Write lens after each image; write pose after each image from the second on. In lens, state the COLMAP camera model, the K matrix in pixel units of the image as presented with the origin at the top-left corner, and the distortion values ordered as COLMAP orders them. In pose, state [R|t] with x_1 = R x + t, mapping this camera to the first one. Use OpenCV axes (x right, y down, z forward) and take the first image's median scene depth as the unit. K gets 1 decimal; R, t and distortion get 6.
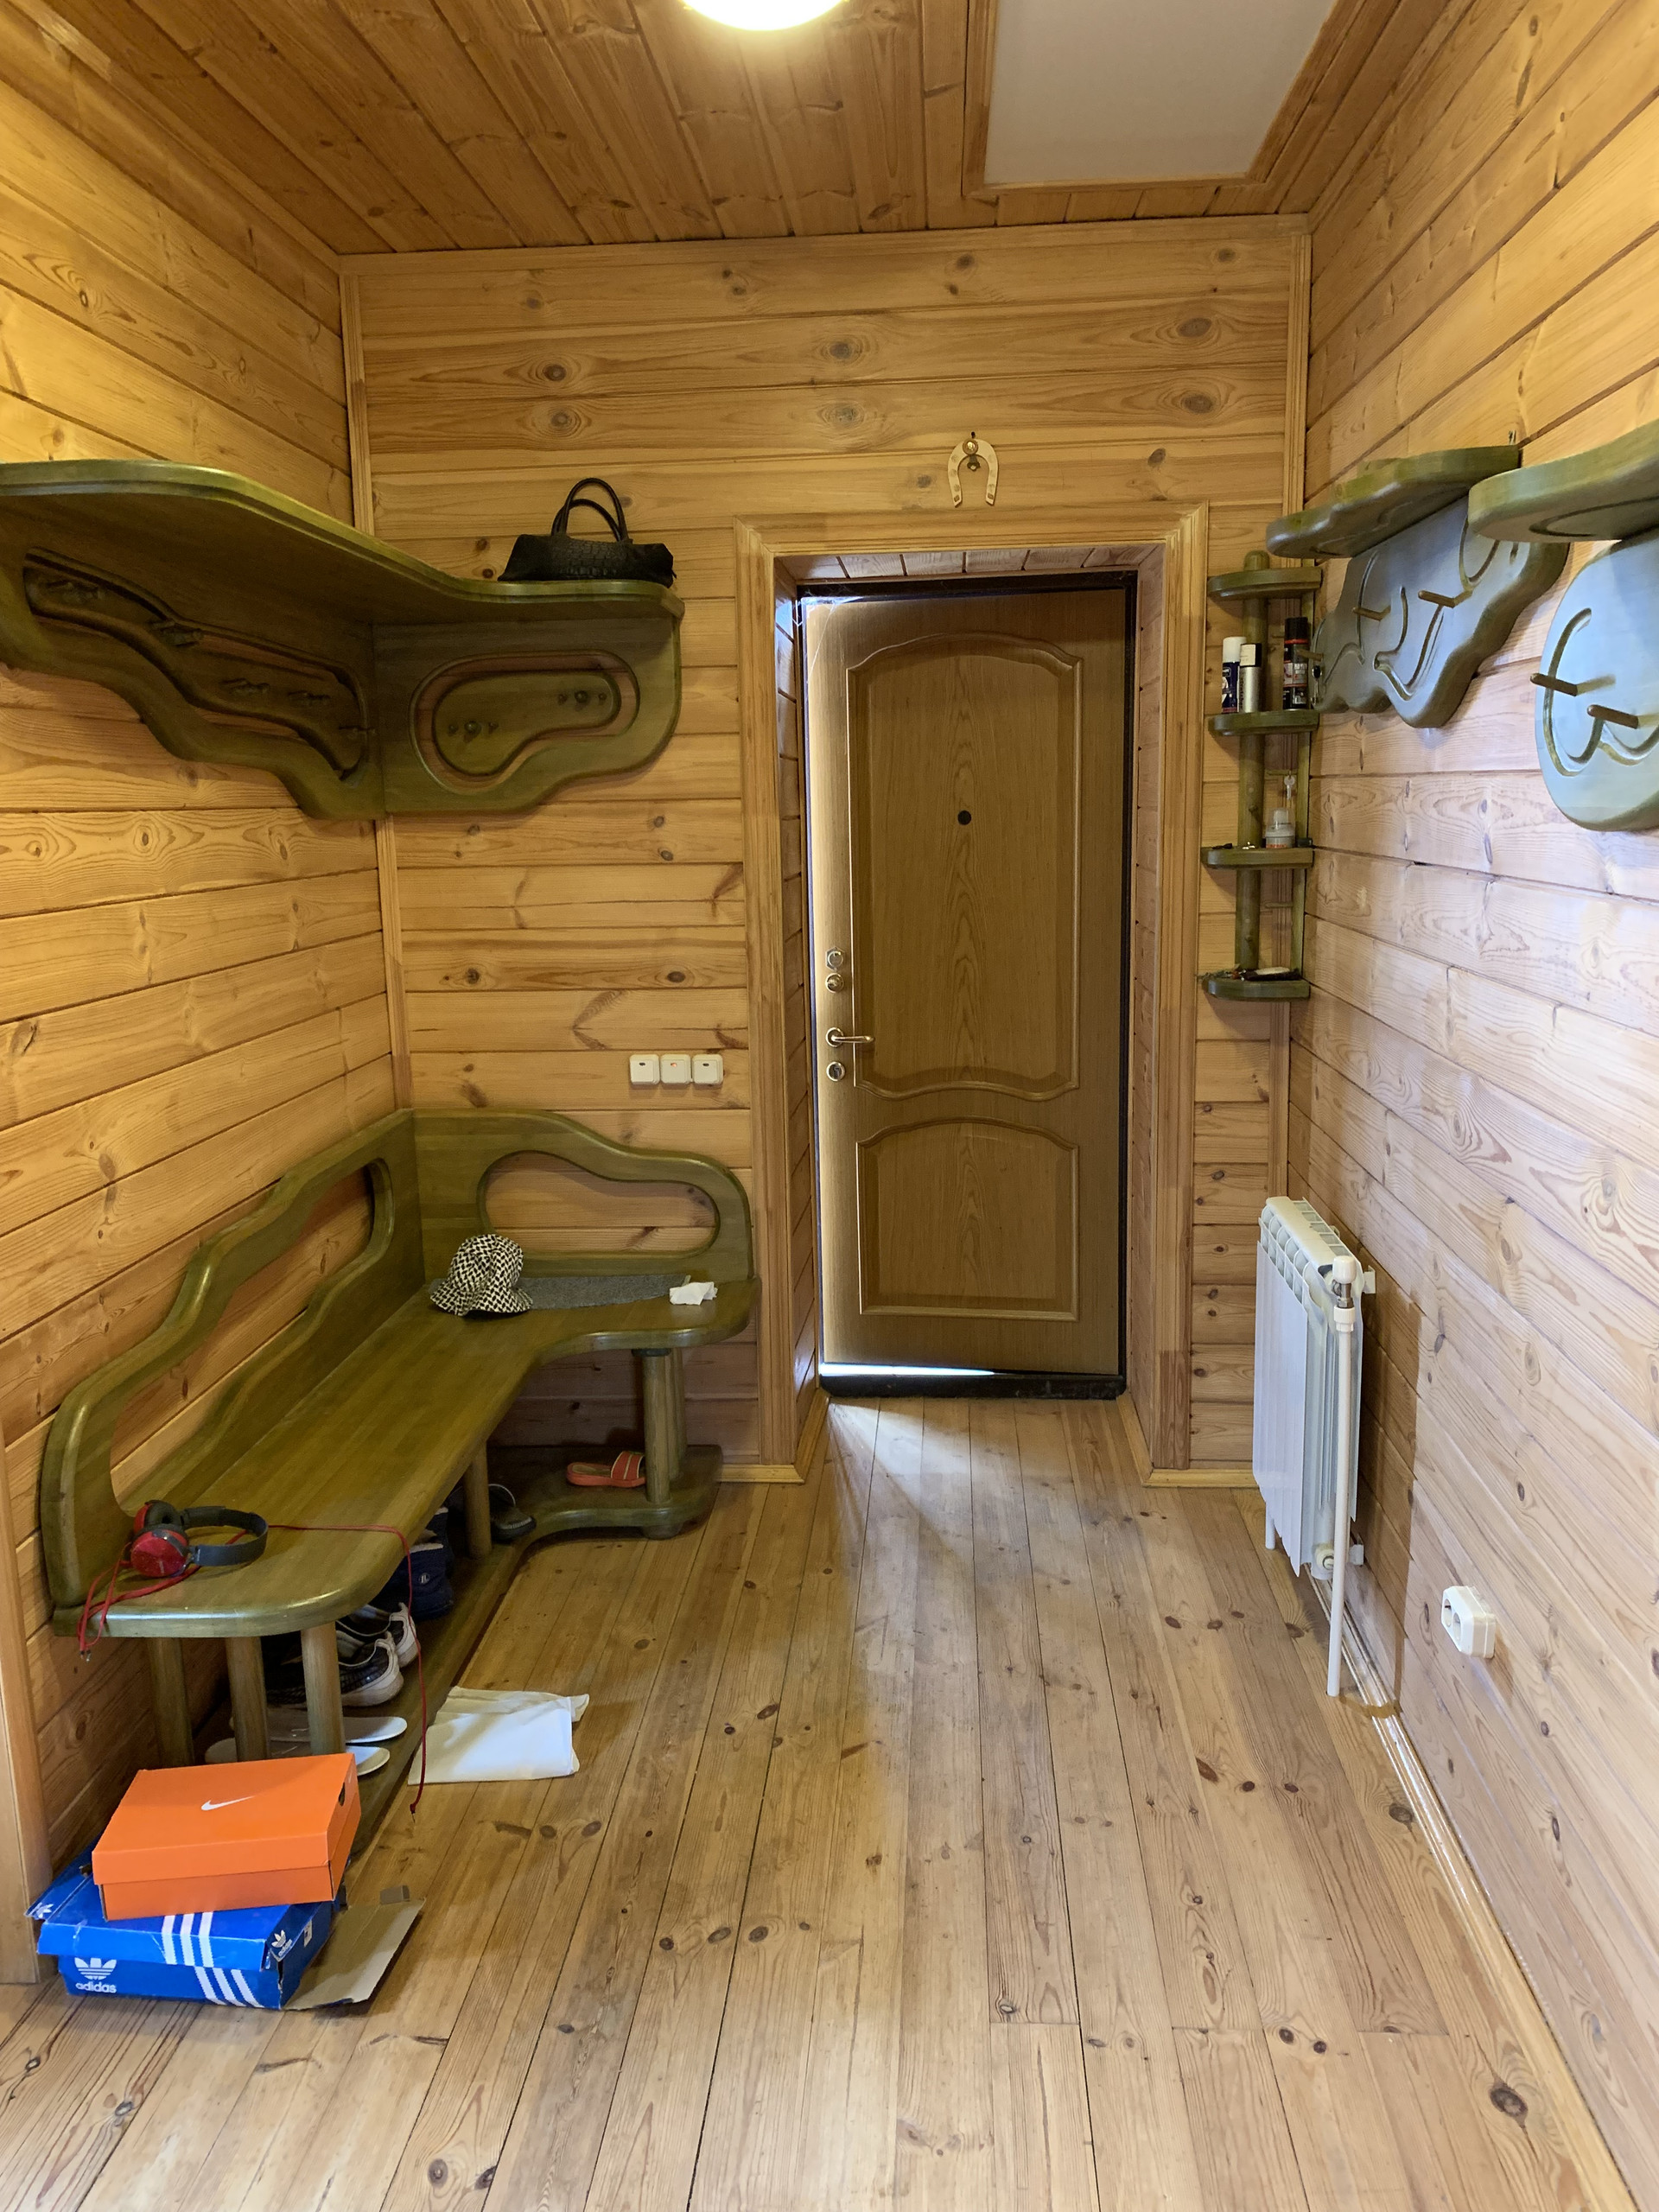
lens RADIAL K [[1694.4, 0, 824.0], [0, 1694.4, 1106.8], [0, 0, 1]] dist [0.016070, -0.009497]
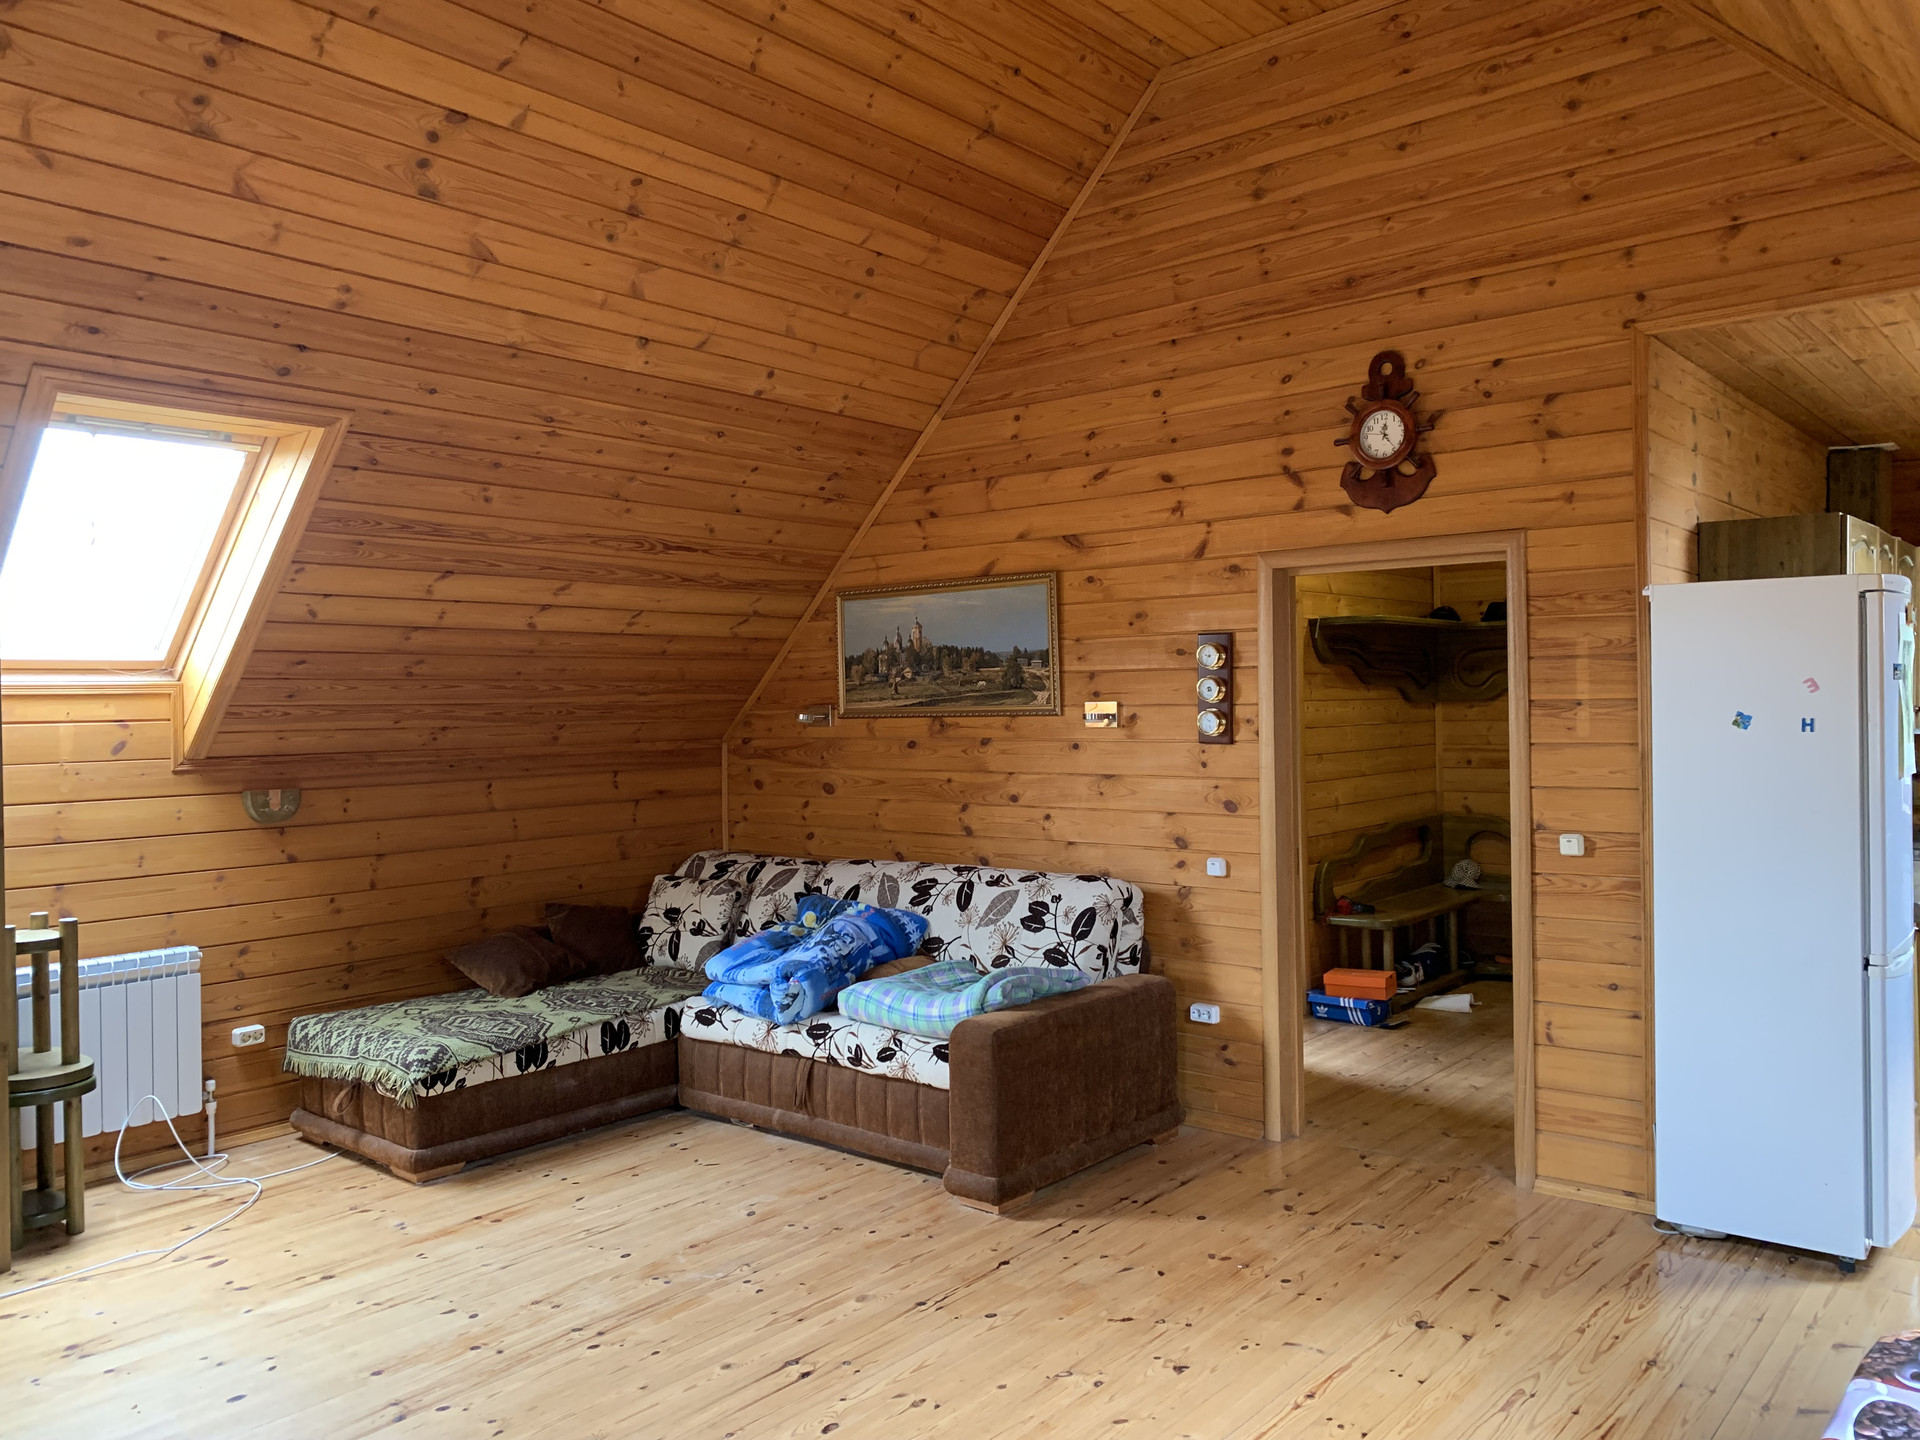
lens RADIAL K [[1470.8, 0, 956.8], [0, 1470.8, 714.4], [0, 0, 1]] dist [0.016070, -0.009497]
pose [[0.811514, 0.010675, -0.584235, 0.528223], [-0.102238, 0.987004, -0.123976, 0.234436], [0.575319, 0.160340, 0.802060, -1.417650]]
